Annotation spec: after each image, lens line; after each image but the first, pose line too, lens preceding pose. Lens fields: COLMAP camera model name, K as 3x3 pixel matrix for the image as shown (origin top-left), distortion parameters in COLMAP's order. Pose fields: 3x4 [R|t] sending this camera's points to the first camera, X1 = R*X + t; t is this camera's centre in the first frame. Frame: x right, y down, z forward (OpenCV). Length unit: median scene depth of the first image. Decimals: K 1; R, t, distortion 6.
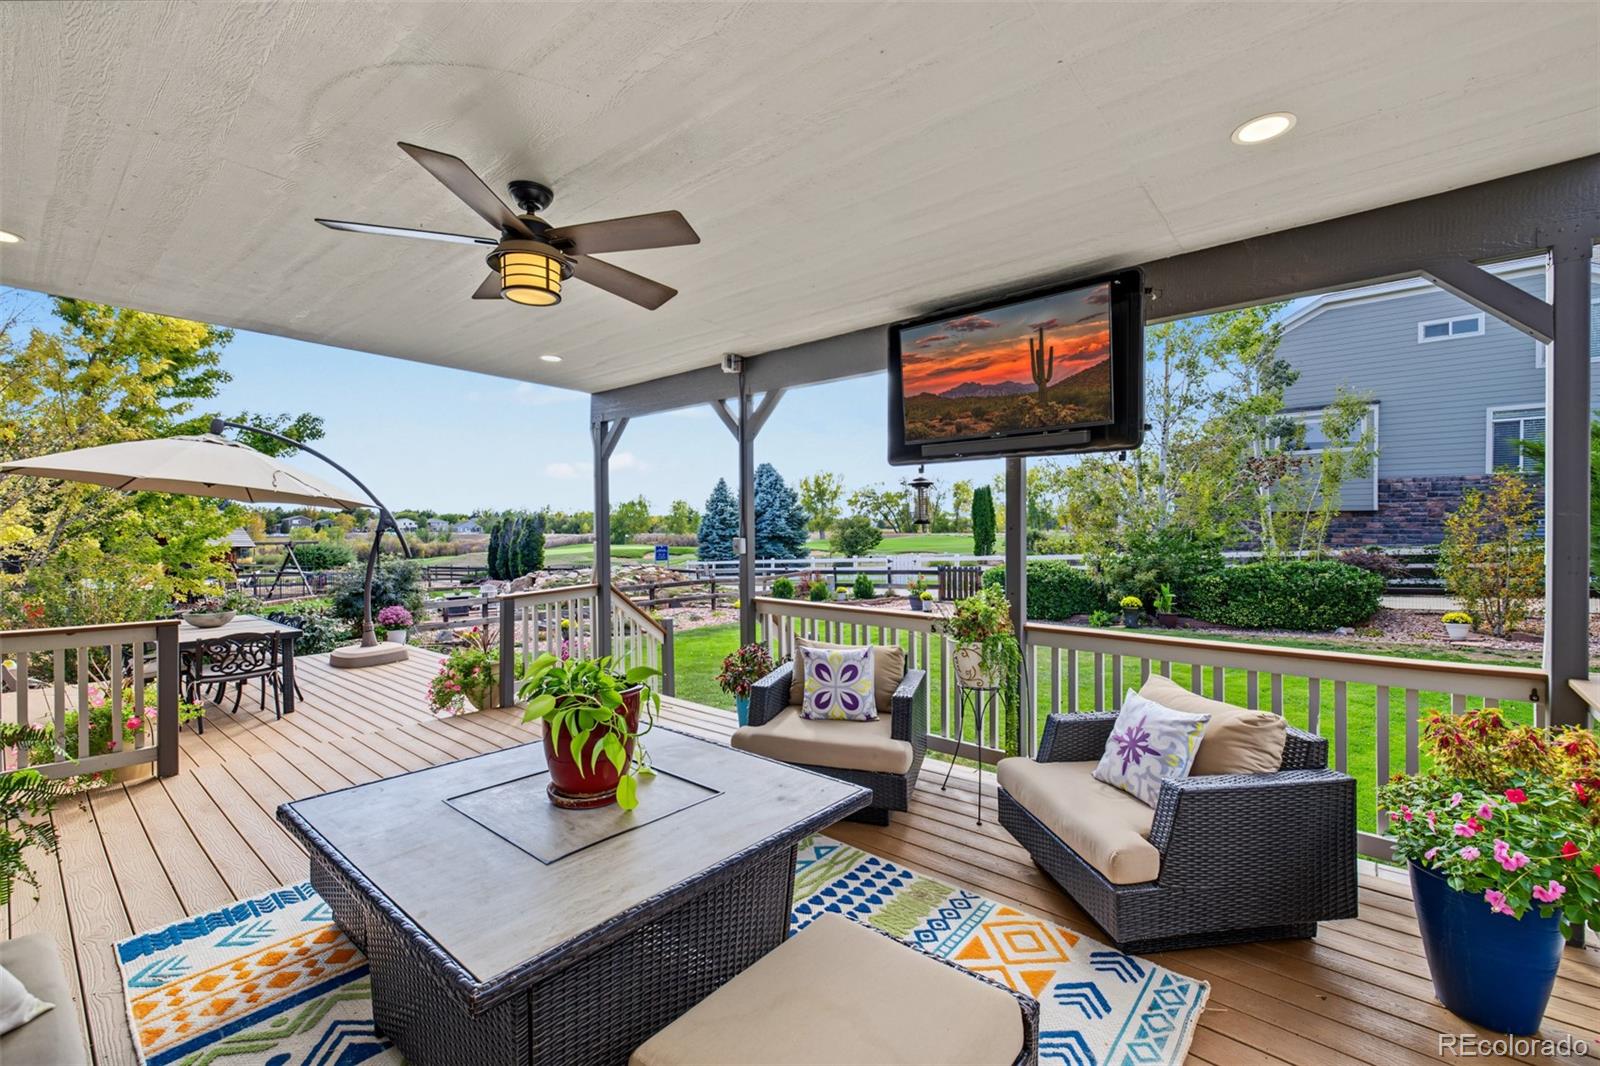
lens RADIAL K [[683.2, 0, 783.5], [0, 683.2, 532.6], [0, 0, 1]] dist [0.003961, -0.000438]
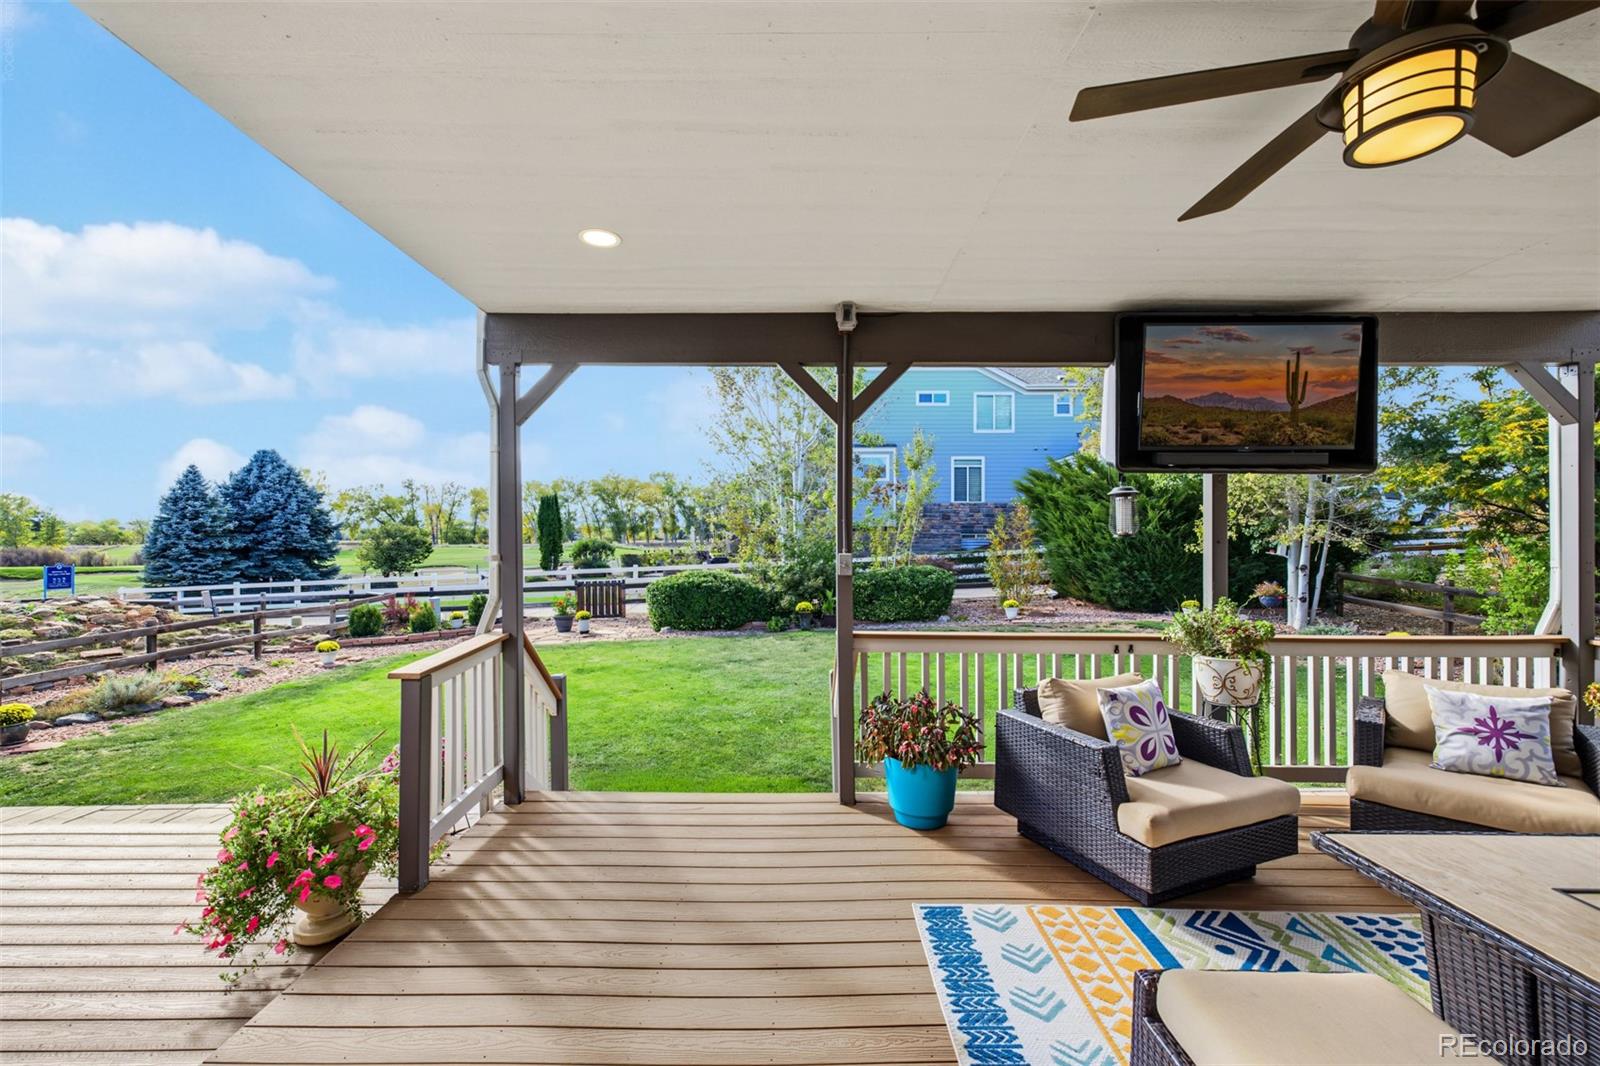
lens RADIAL K [[683.2, 0, 809.9], [0, 683.2, 530.8], [0, 0, 1]] dist [0.003961, -0.000438]
pose [[0.745673, 0.009690, 0.666242, -0.607849], [0.002304, 0.999851, -0.017120, -0.004795], [-0.666308, 0.014301, 0.745539, 0.493510]]
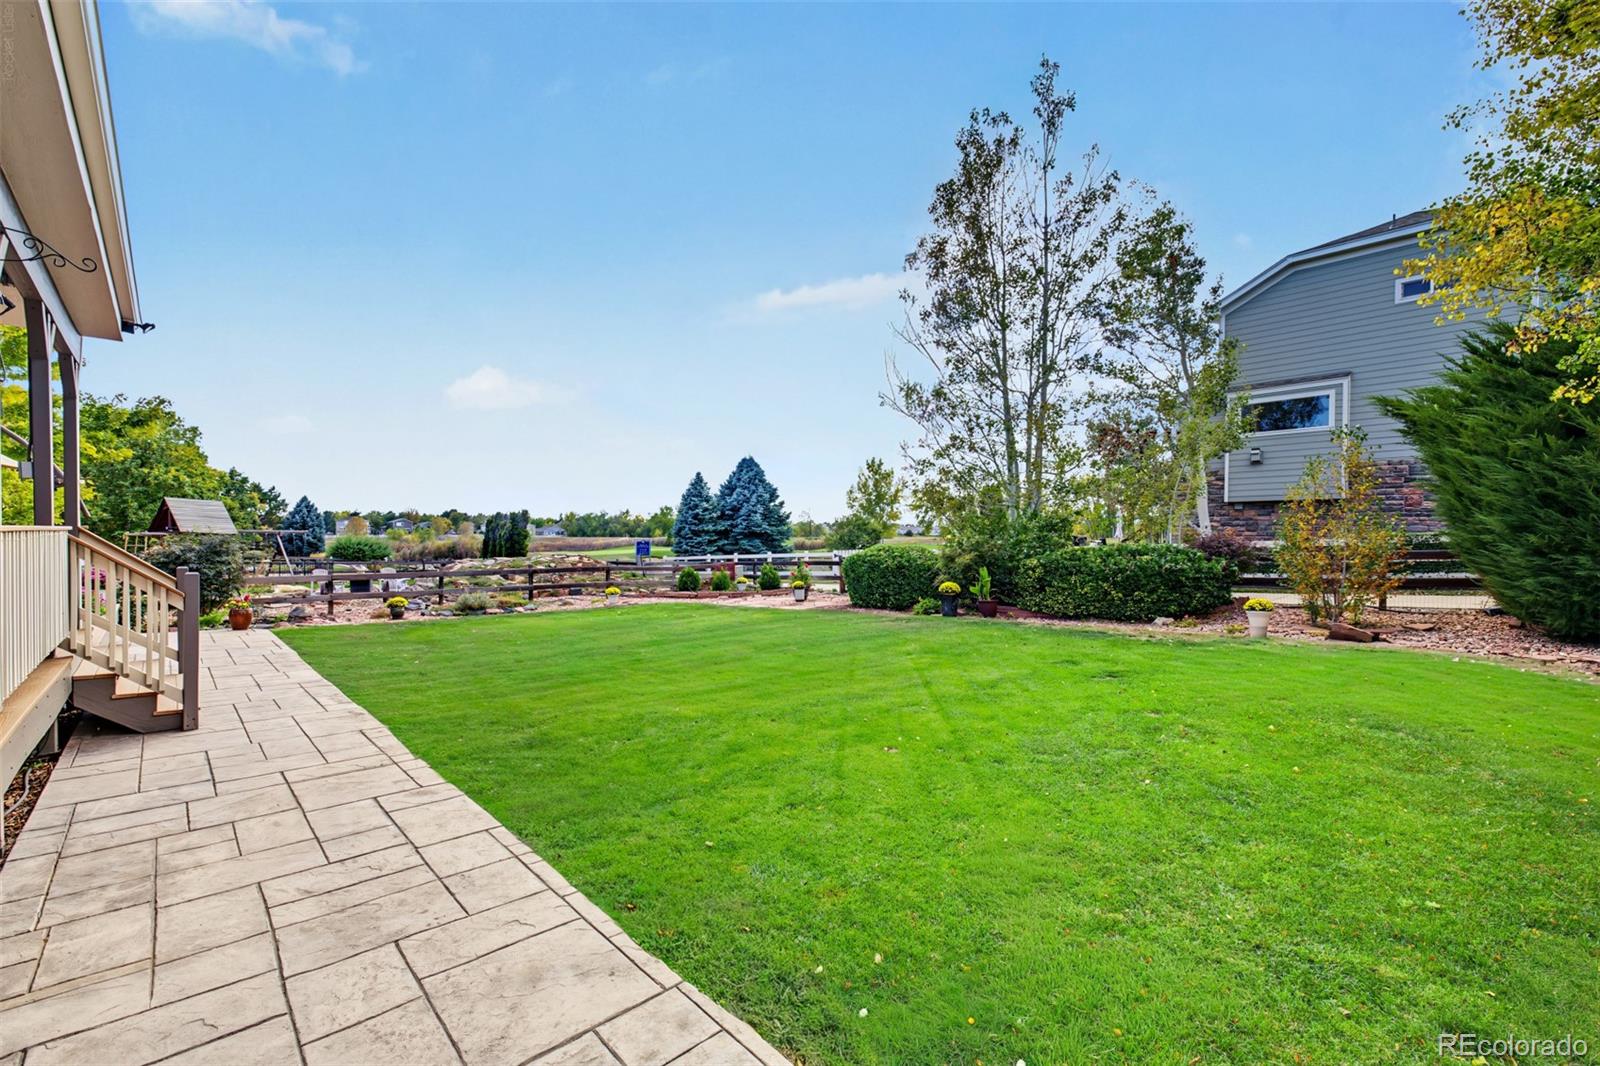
lens RADIAL K [[683.2, 0, 794.3], [0, 683.2, 547.0], [0, 0, 1]] dist [0.003961, -0.000438]
pose [[0.993260, 0.009860, -0.115492, 1.145881], [-0.008666, 0.999904, 0.010837, 0.110513], [0.115587, -0.009763, 0.993249, 0.218604]]
